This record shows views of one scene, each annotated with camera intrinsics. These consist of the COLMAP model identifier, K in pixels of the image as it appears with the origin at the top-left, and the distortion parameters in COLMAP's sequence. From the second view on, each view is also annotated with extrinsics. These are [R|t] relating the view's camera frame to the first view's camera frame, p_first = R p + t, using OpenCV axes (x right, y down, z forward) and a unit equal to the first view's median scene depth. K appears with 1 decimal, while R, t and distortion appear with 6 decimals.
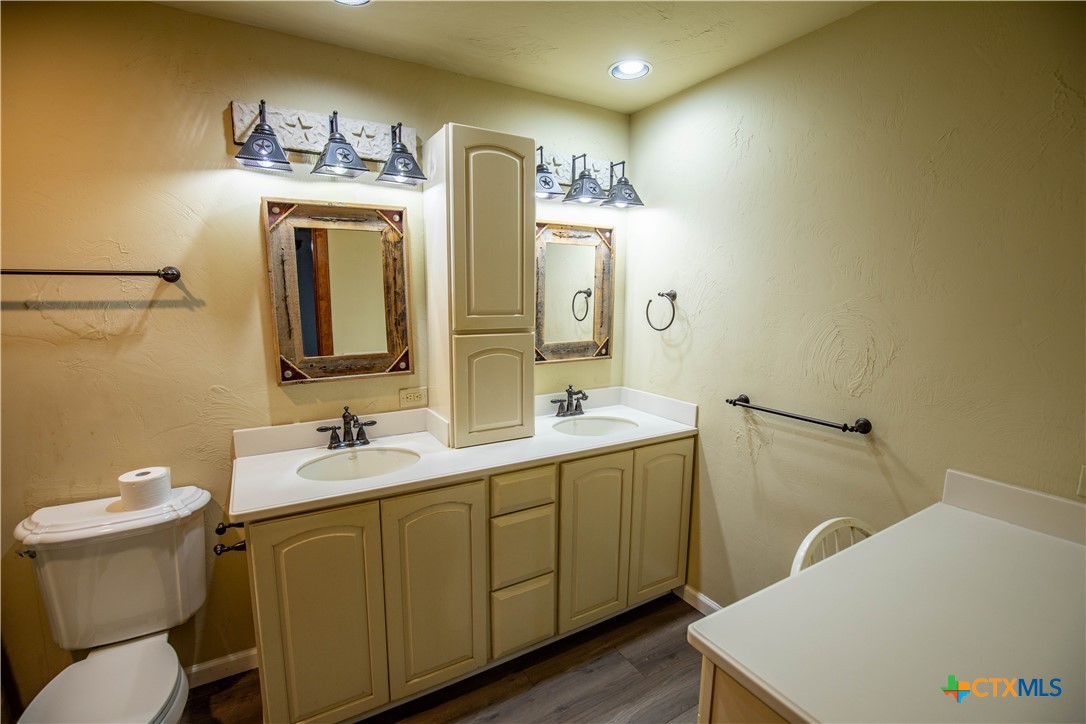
lens RADIAL K [[508.3, 0, 551.6], [0, 508.3, 368.1], [0, 0, 1]] dist [-0.035262, 0.007351]
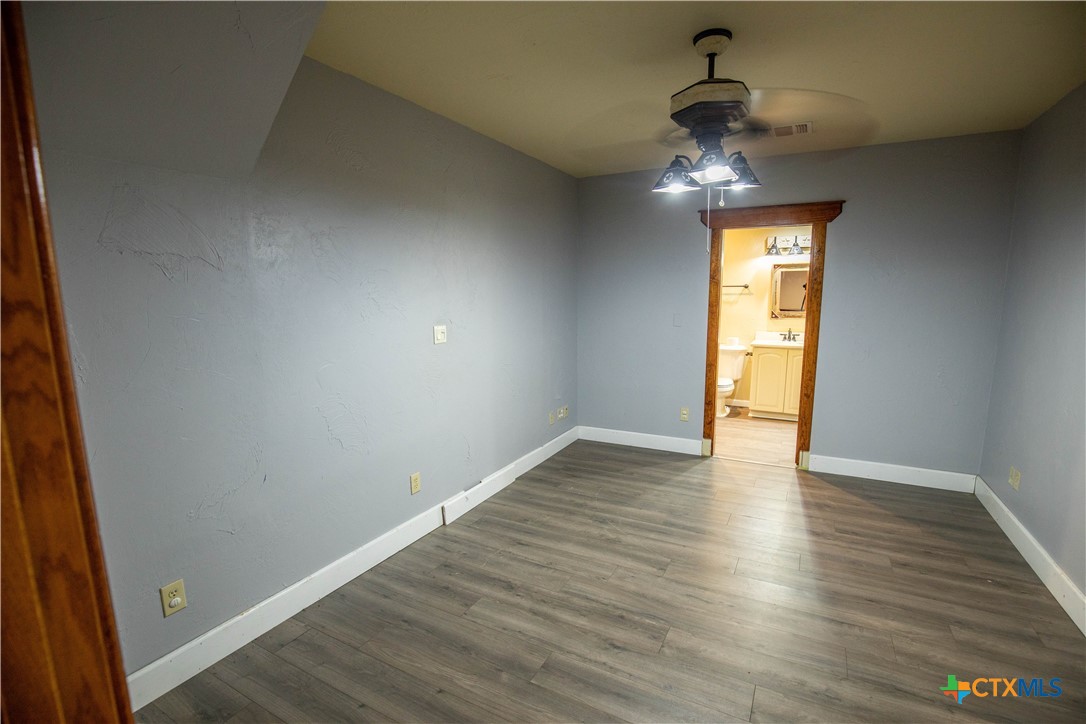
lens RADIAL K [[508.3, 0, 545.1], [0, 508.3, 365.7], [0, 0, 1]] dist [-0.035262, 0.007351]
pose [[0.529632, 0.124668, -0.839016, 1.515920], [-0.115316, 0.990540, 0.074389, 0.264525], [0.840353, 0.057353, 0.538997, -2.041949]]
